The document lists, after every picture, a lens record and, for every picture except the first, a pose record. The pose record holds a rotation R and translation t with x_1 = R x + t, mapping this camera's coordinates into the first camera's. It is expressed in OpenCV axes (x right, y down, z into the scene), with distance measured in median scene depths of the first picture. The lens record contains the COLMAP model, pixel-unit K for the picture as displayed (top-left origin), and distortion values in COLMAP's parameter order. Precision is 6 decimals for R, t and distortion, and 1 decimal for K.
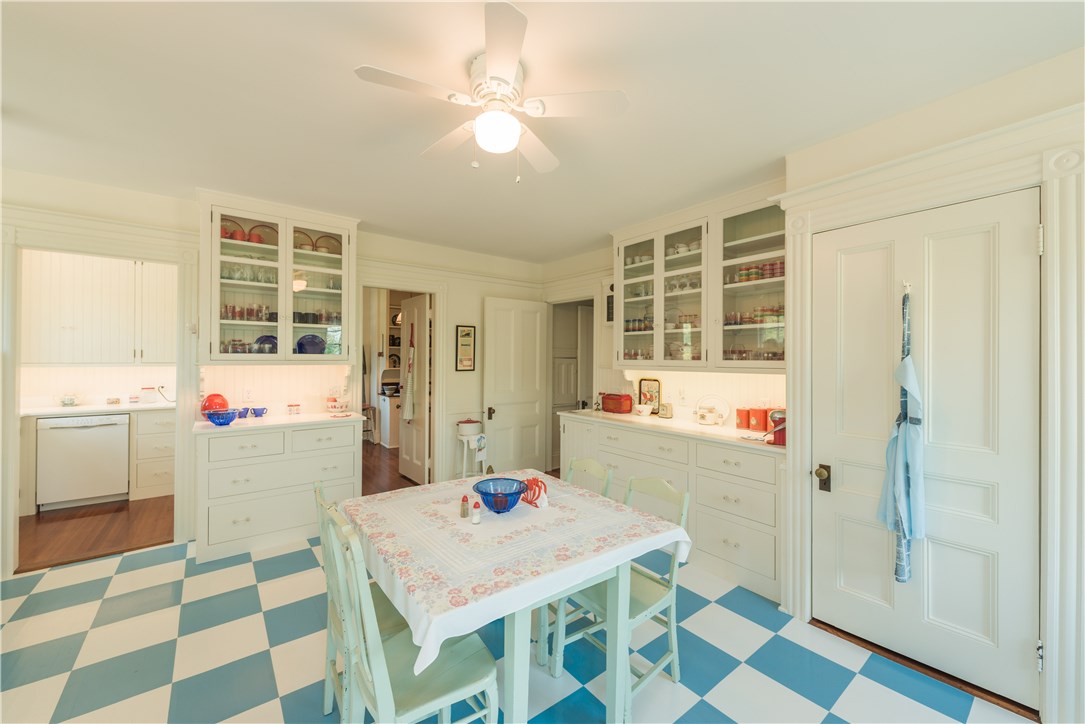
lens RADIAL K [[419.5, 0, 536.7], [0, 419.5, 356.9], [0, 0, 1]] dist [0.003597, -0.000159]
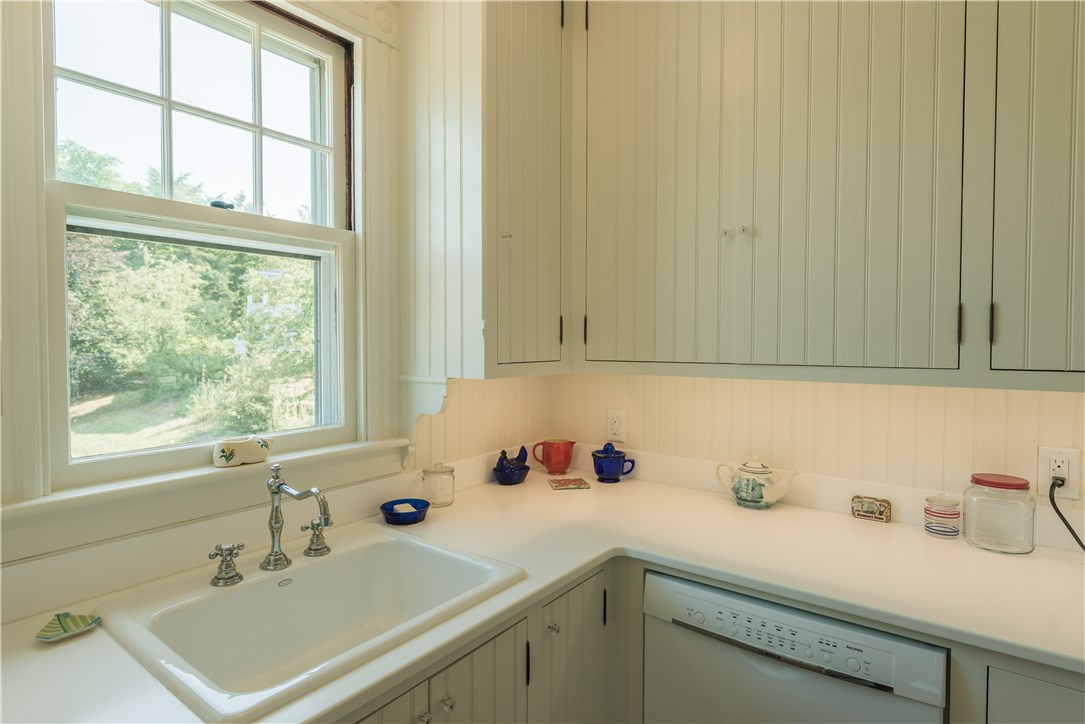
lens RADIAL K [[572.0, 0, 538.4], [0, 572.0, 357.6], [0, 0, 1]] dist [0.004066, 0.000405]
pose [[0.268219, 0.020554, -0.963139, -0.738904], [0.005036, 0.999729, 0.022738, 0.001054], [0.963345, -0.010949, 0.268042, 0.724633]]
